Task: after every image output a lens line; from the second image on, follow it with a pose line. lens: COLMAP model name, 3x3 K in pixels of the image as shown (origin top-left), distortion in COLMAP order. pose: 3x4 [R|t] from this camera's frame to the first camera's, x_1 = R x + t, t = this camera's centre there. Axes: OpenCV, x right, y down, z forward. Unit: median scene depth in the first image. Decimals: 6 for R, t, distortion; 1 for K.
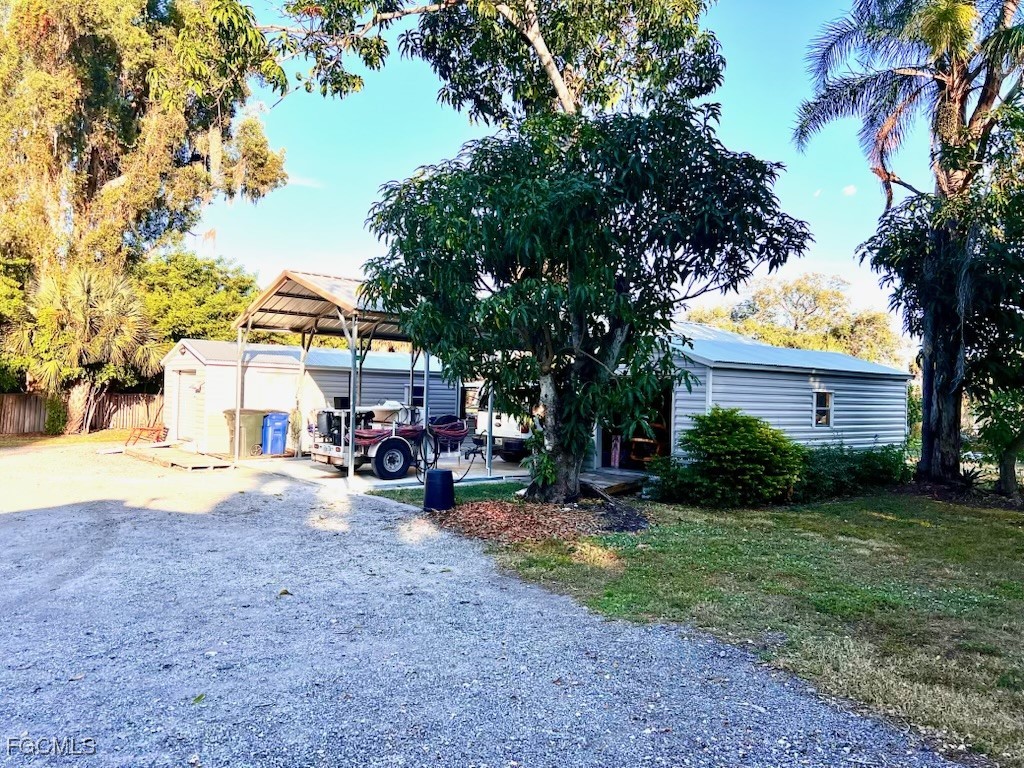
lens RADIAL K [[765.8, 0, 507.3], [0, 765.8, 389.5], [0, 0, 1]] dist [0.047695, -0.034306]
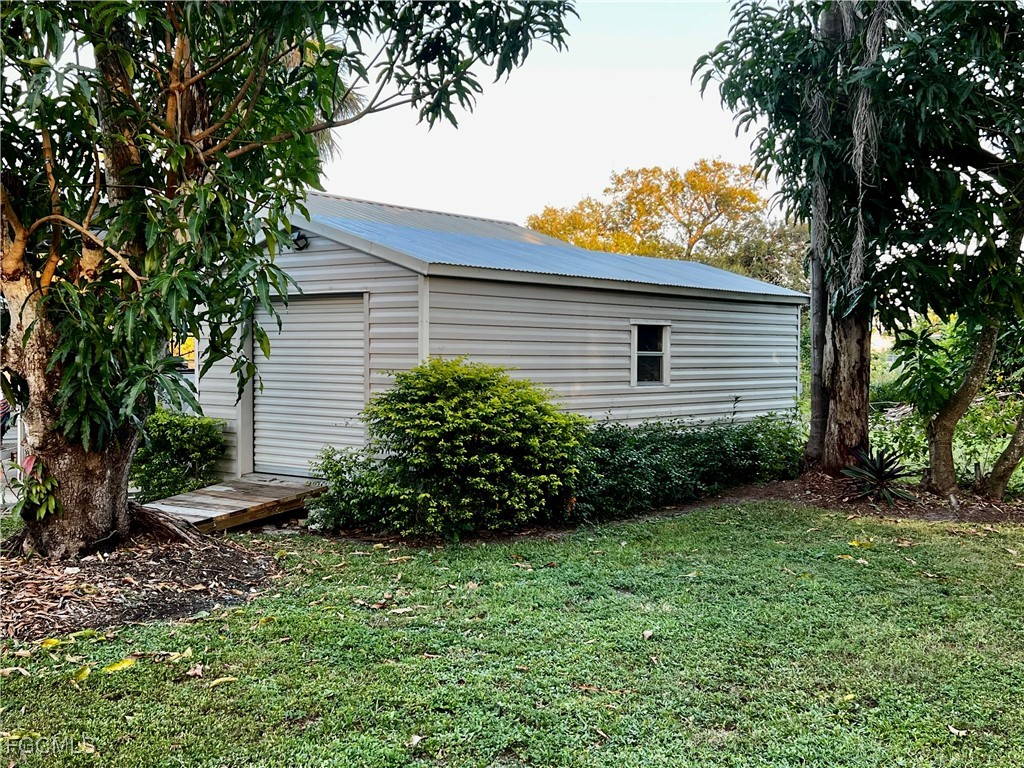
lens RADIAL K [[1190.9, 0, 514.4], [0, 1190.9, 379.4], [0, 0, 1]] dist [0.069400, 0.000000]
pose [[0.979925, -0.024466, 0.197857, 0.147101], [0.019213, 0.999411, 0.028427, 0.018326], [-0.198436, -0.024055, 0.979819, 0.173914]]
